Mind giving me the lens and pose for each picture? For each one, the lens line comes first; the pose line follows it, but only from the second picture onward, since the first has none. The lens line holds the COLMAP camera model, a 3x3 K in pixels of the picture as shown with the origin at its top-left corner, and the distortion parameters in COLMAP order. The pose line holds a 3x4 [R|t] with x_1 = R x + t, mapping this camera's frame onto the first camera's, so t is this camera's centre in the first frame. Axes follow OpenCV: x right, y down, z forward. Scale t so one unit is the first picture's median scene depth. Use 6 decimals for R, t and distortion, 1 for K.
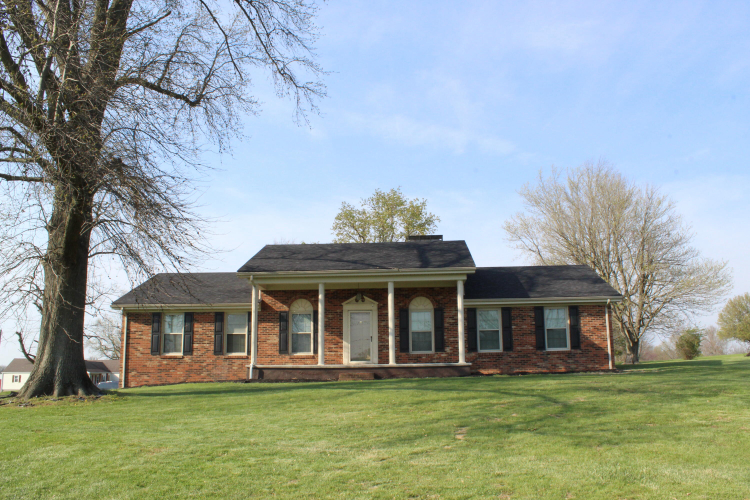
lens RADIAL K [[631.3, 0, 374.2], [0, 631.3, 265.4], [0, 0, 1]] dist [-0.181420, 0.155828]
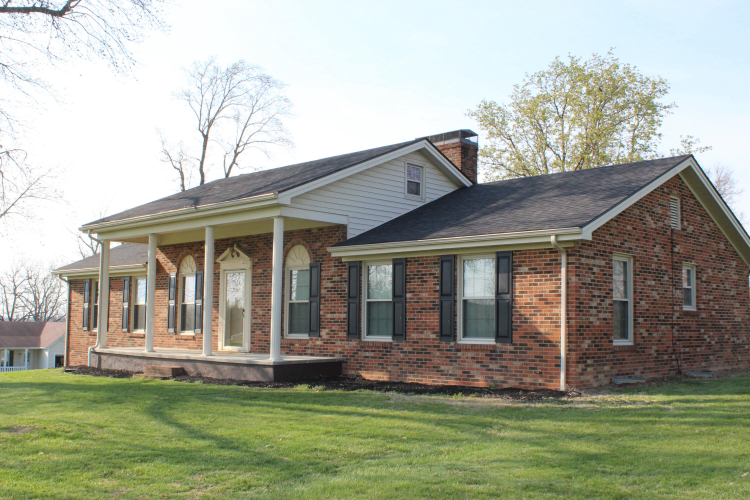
lens RADIAL K [[813.2, 0, 374.1], [0, 813.2, 267.9], [0, 0, 1]] dist [-0.136909, 0.160727]
pose [[0.758771, -0.025624, -0.650853, 0.663386], [0.087747, 0.994139, 0.063157, 0.029767], [0.645420, -0.105032, 0.756572, 0.469667]]
